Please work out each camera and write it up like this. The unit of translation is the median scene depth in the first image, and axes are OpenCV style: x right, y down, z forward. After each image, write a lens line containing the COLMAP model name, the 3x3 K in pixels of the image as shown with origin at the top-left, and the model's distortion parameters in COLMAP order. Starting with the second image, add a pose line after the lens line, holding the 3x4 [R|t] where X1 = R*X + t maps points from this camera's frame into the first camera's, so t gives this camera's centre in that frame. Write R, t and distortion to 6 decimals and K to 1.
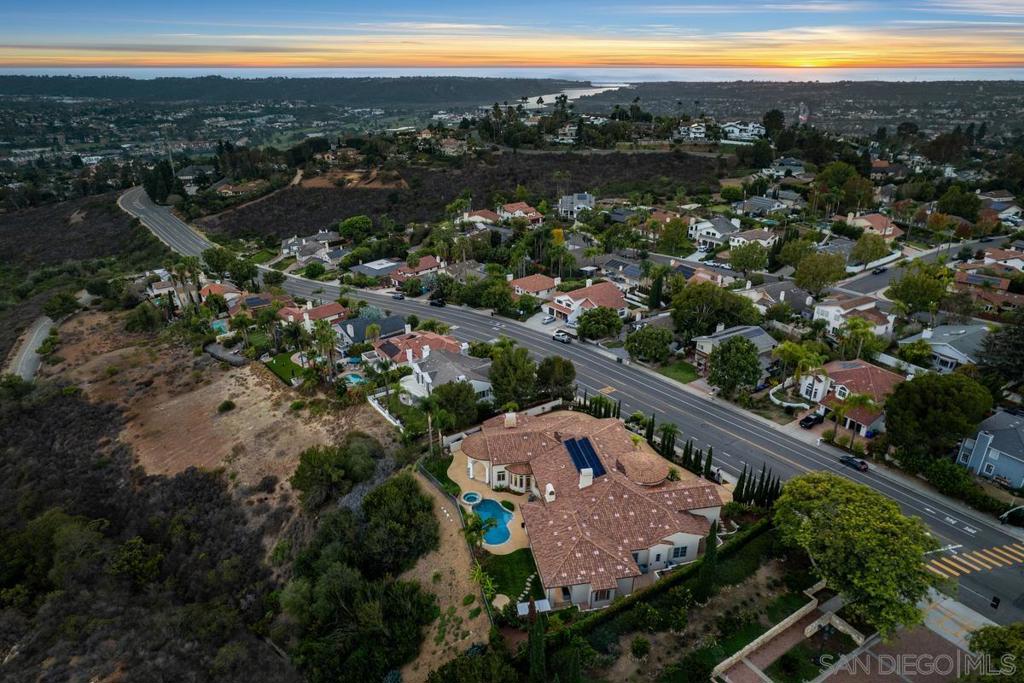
lens RADIAL K [[651.5, 0, 512.5], [0, 651.5, 350.5], [0, 0, 1]] dist [-0.079389, 0.052285]
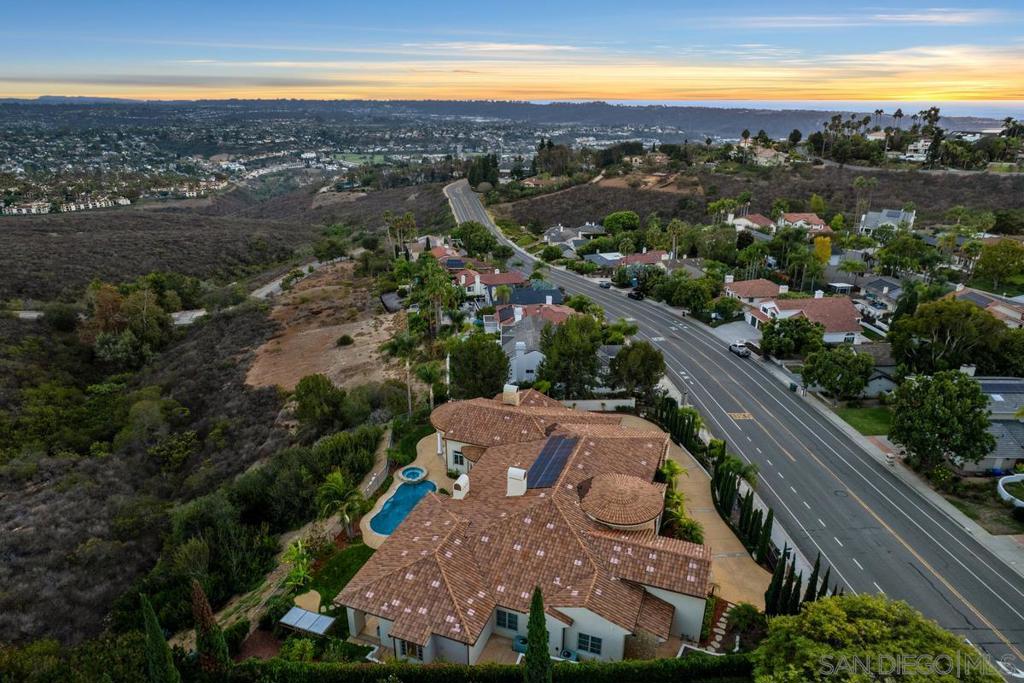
lens RADIAL K [[651.5, 0, 511.4], [0, 651.5, 357.0], [0, 0, 1]] dist [-0.079389, 0.052285]
pose [[0.852682, 0.195964, -0.484284, 0.157182], [-0.214637, 0.976542, 0.017241, 0.024068], [0.476302, 0.089245, 0.874741, 0.160448]]
